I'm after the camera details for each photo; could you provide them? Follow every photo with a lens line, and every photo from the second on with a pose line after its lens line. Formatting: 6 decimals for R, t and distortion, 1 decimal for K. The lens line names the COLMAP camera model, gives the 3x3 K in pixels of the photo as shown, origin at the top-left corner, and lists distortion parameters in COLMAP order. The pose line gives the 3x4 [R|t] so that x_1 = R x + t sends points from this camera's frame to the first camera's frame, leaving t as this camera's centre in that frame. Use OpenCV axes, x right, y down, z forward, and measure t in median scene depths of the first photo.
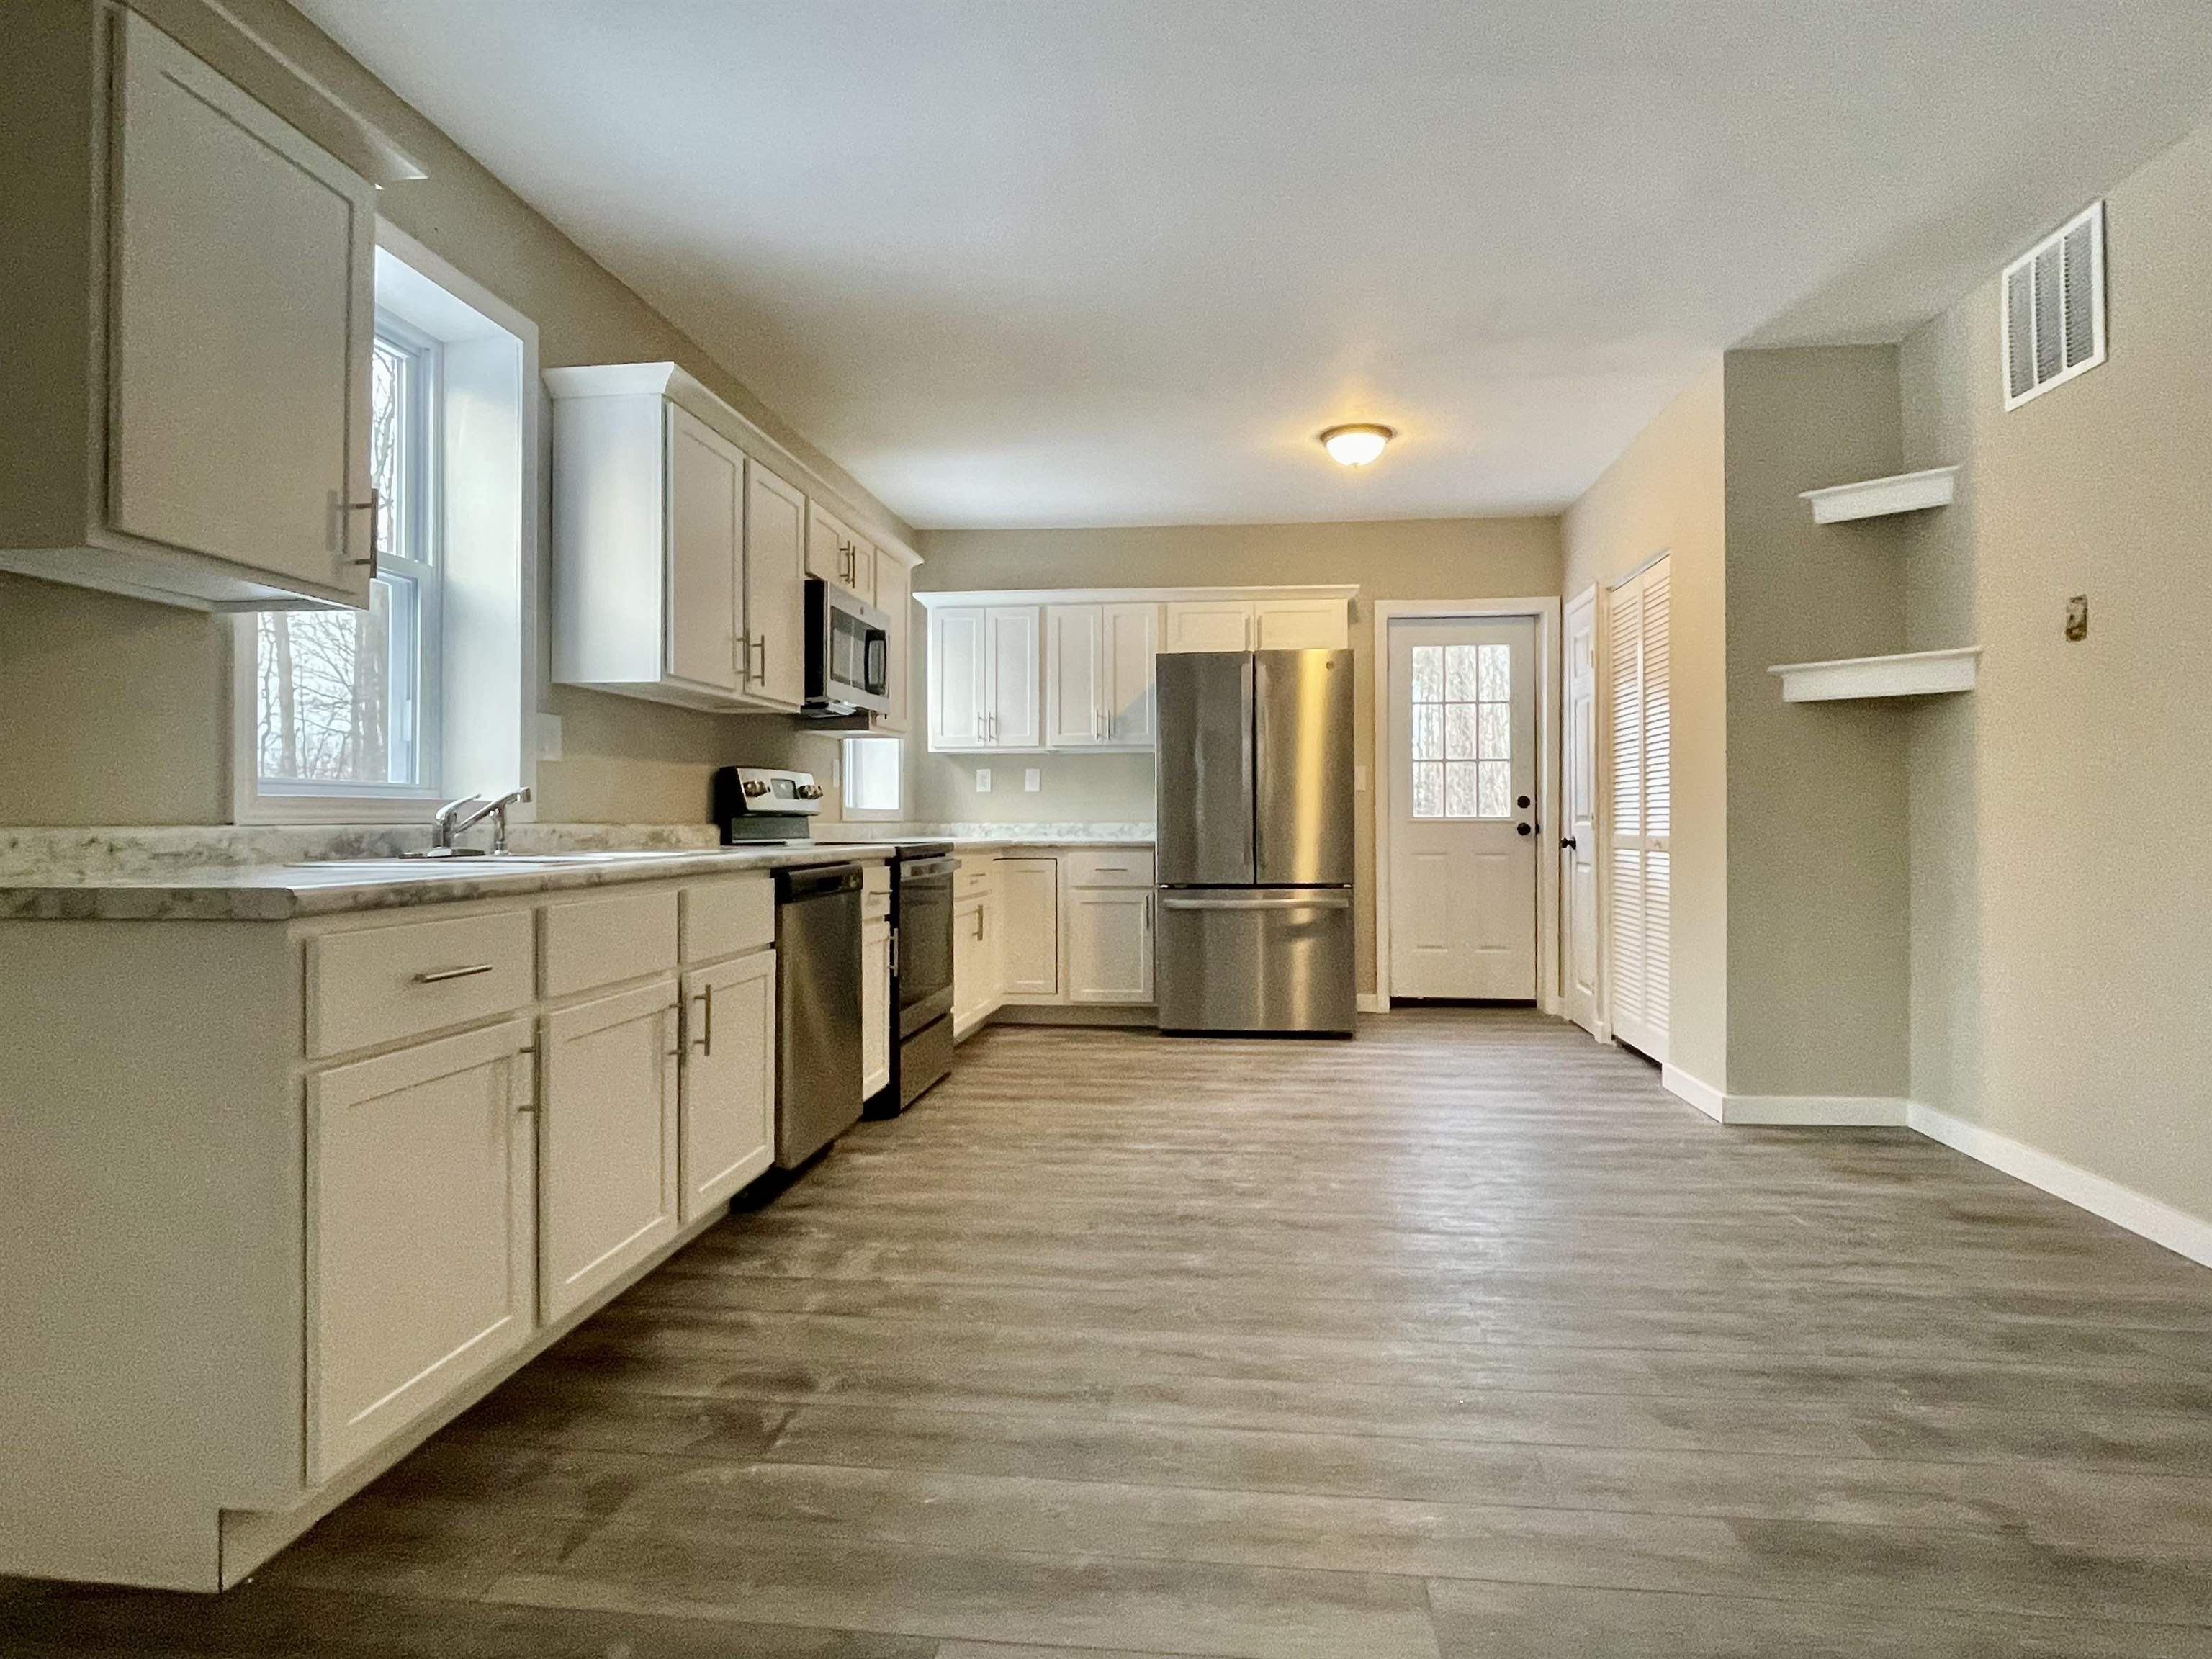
lens RADIAL K [[1251.0, 0, 1108.8], [0, 1251.0, 813.7], [0, 0, 1]] dist [-0.006067, 0.003310]
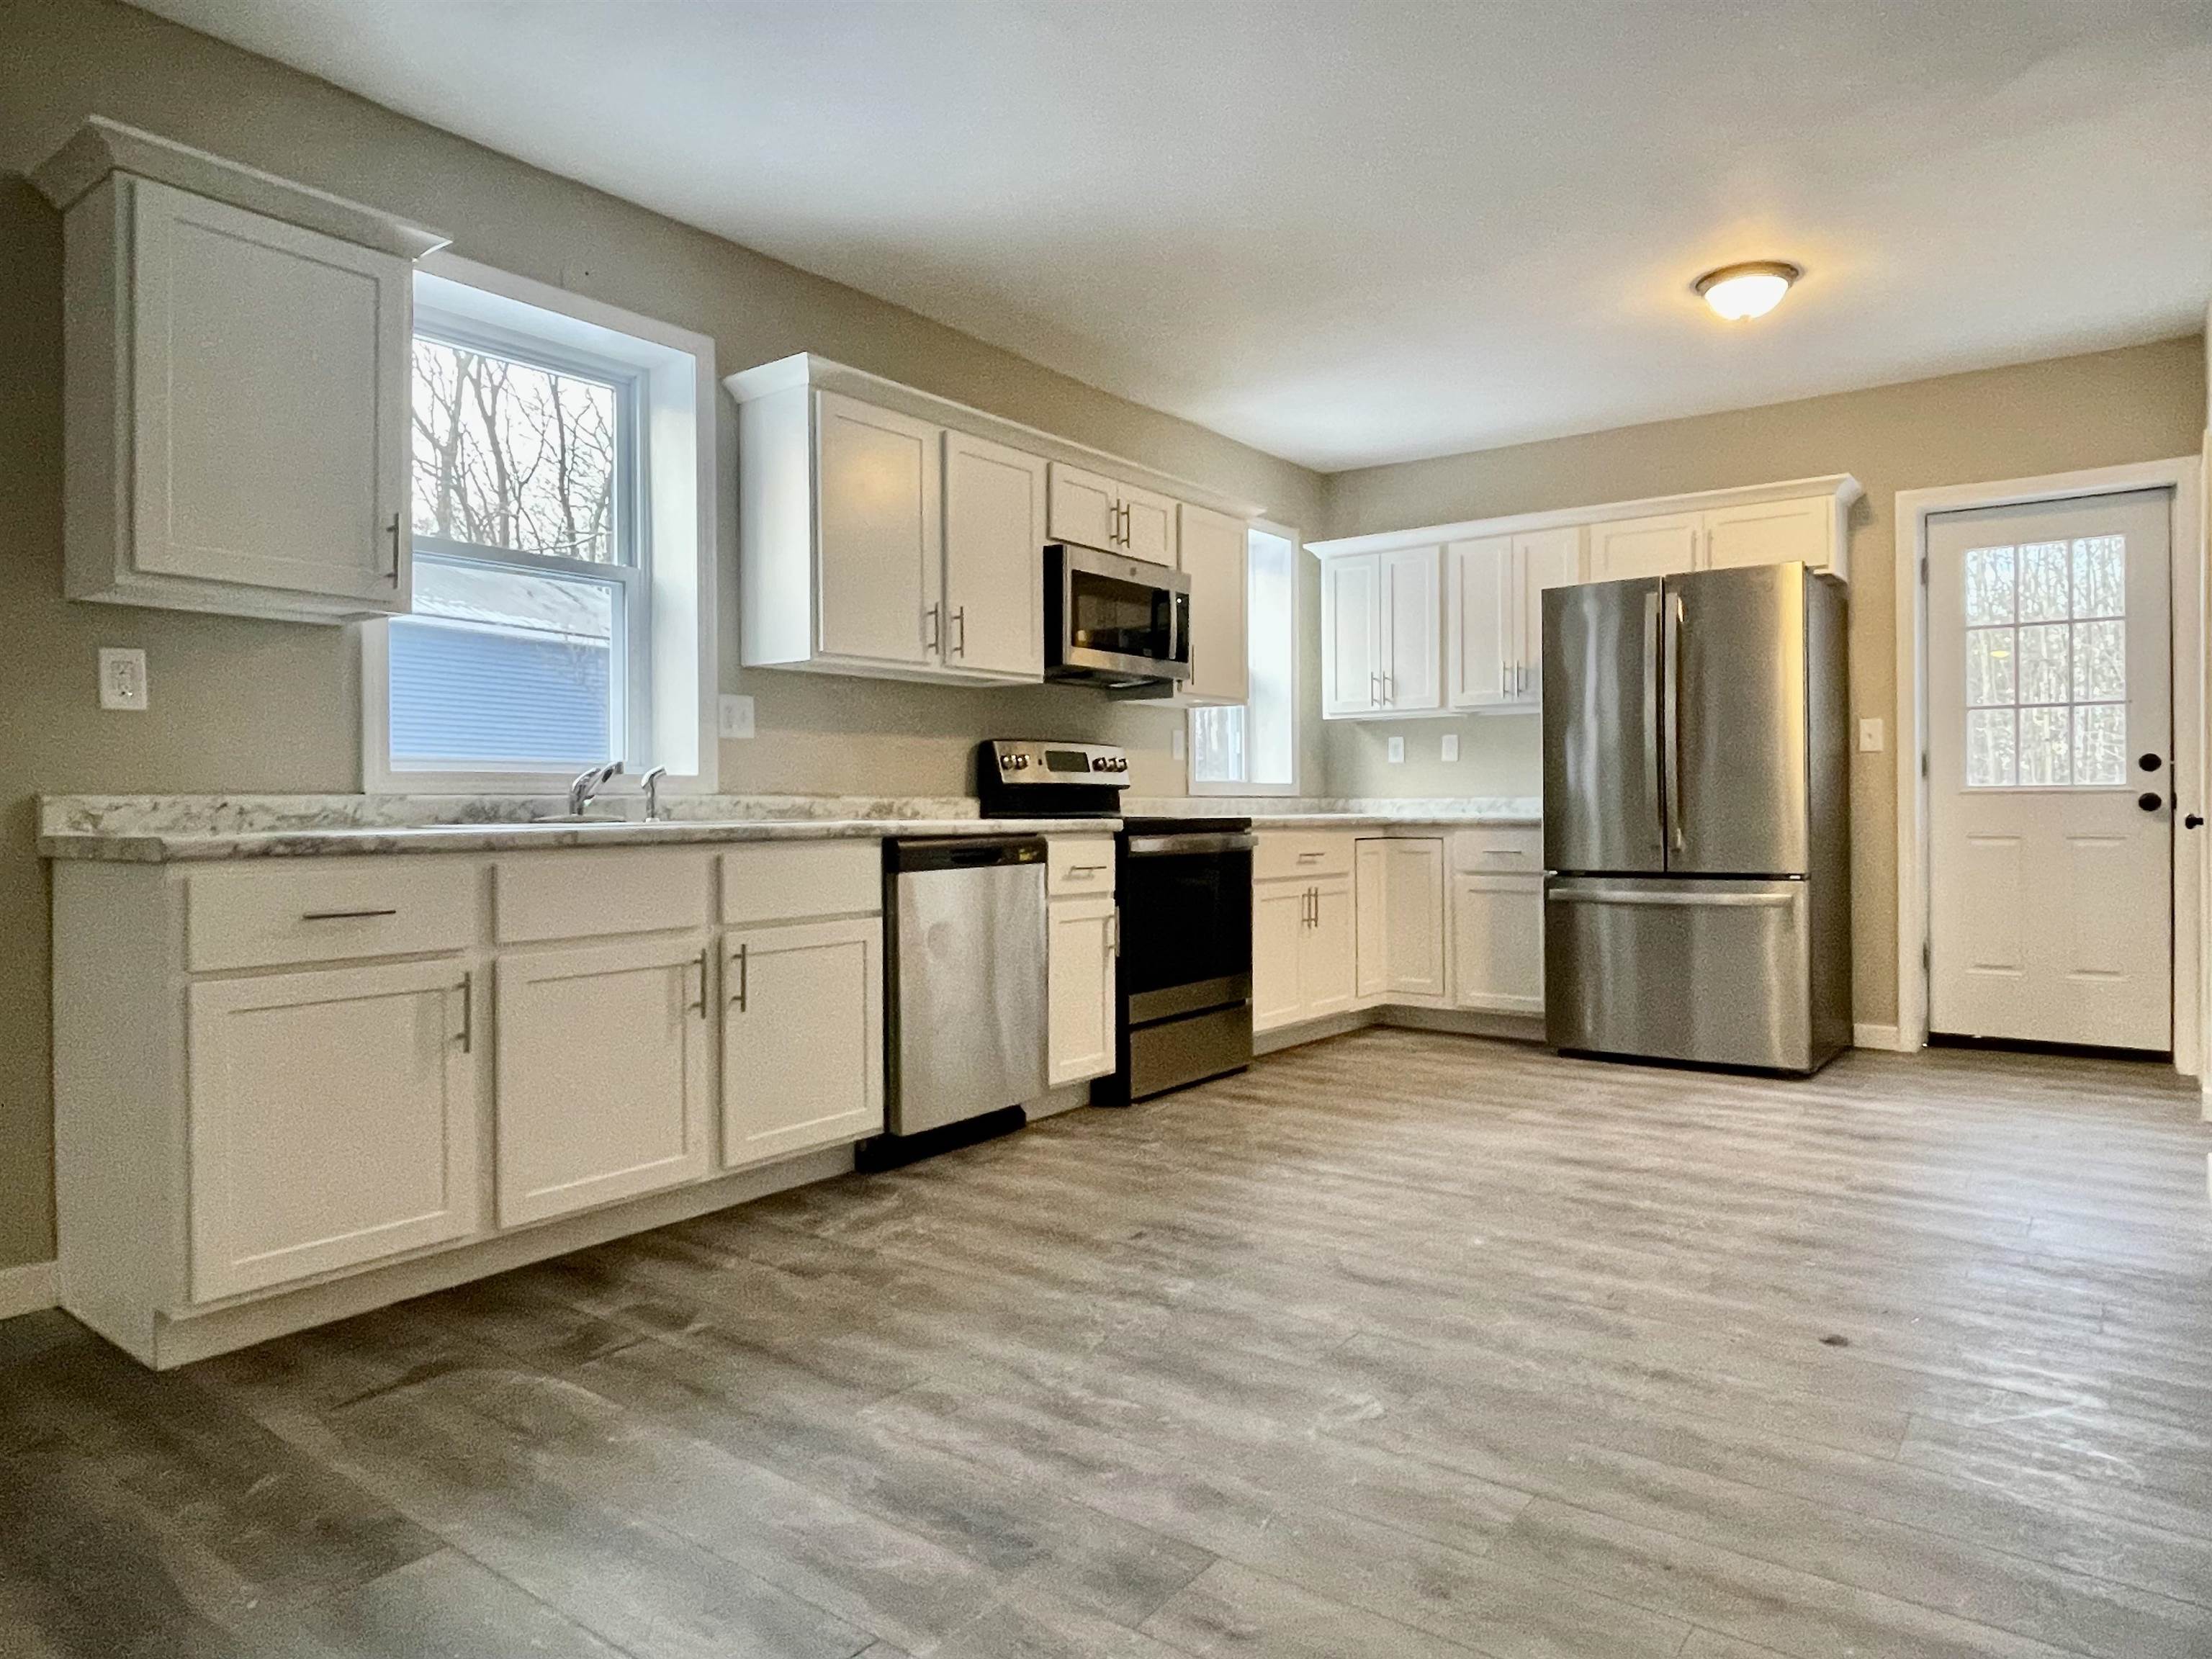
lens RADIAL K [[1371.3, 0, 1112.7], [0, 1371.3, 816.4], [0, 0, 1]] dist [0.004826, -0.010100]
pose [[0.864259, 0.000687, -0.503046, 0.391871], [0.006976, 0.999887, 0.013350, 0.011034], [0.502999, -0.015047, 0.864156, 0.117655]]
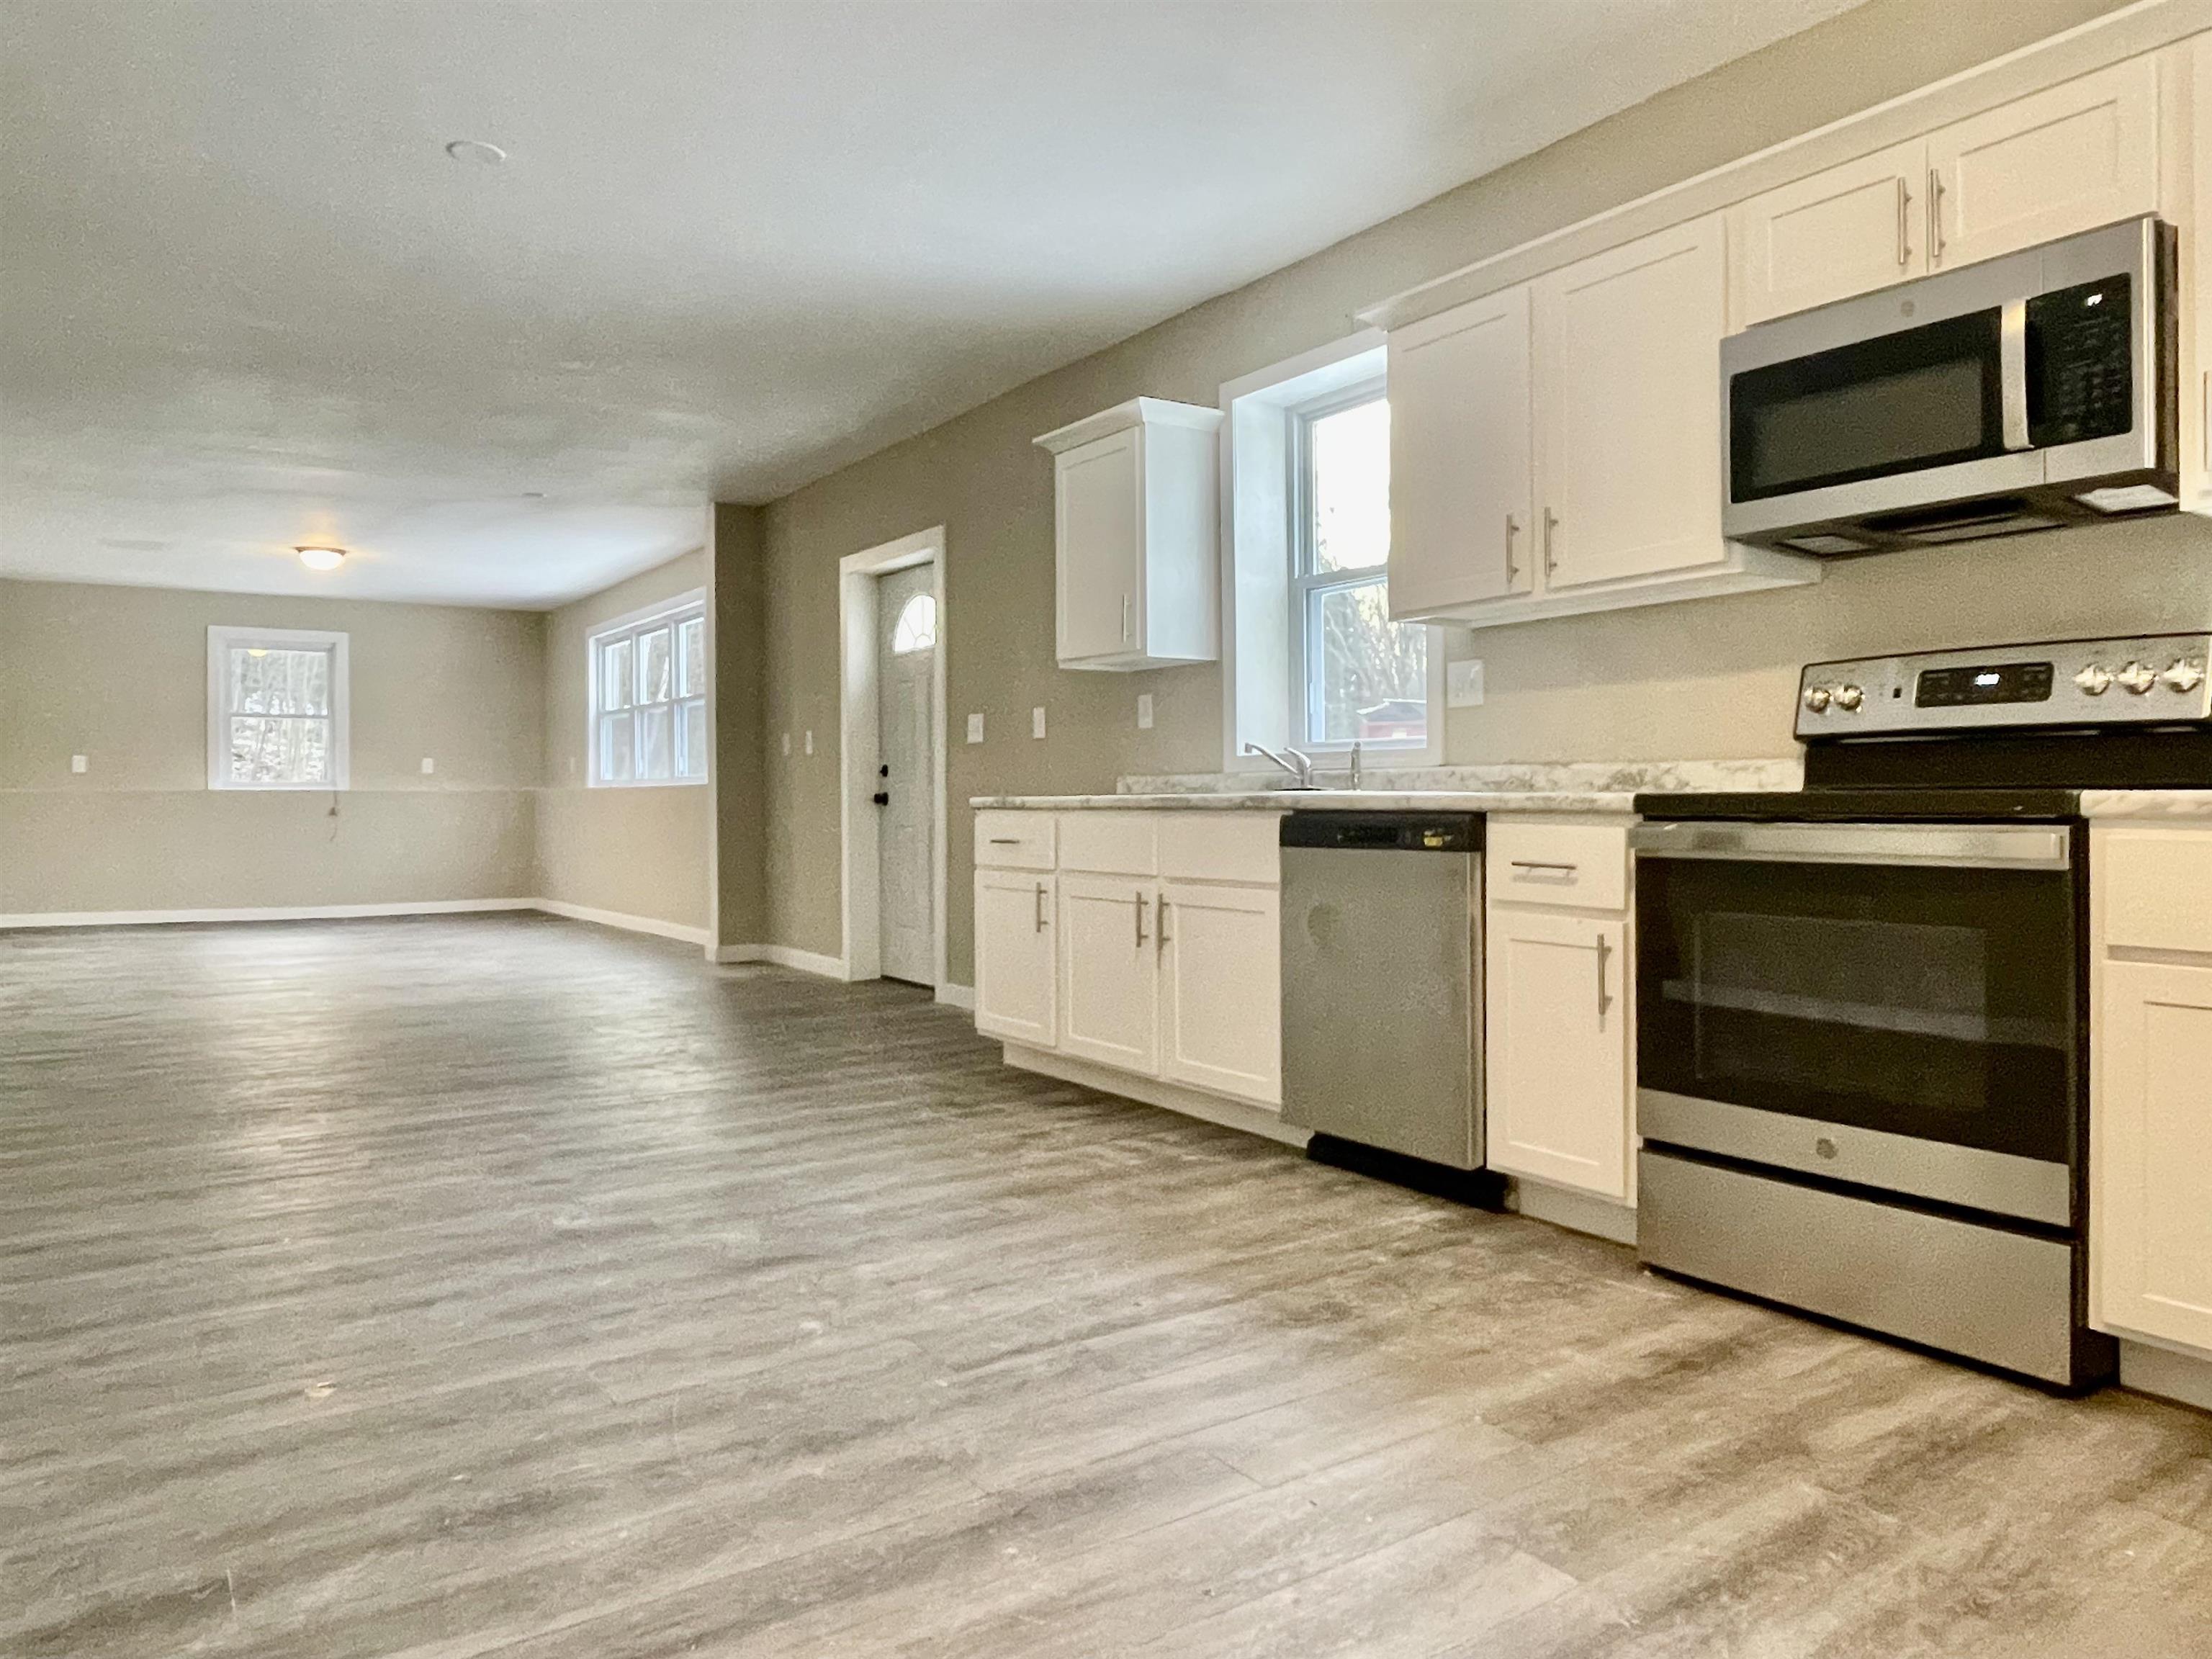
lens RADIAL K [[1451.7, 0, 1111.4], [0, 1451.7, 820.9], [0, 0, 1]] dist [0.011014, -0.017951]
pose [[-0.749902, 0.014472, -0.661391, 0.510976], [0.009235, 0.999892, 0.011407, 0.032820], [0.661485, 0.002446, -0.749954, 1.533410]]
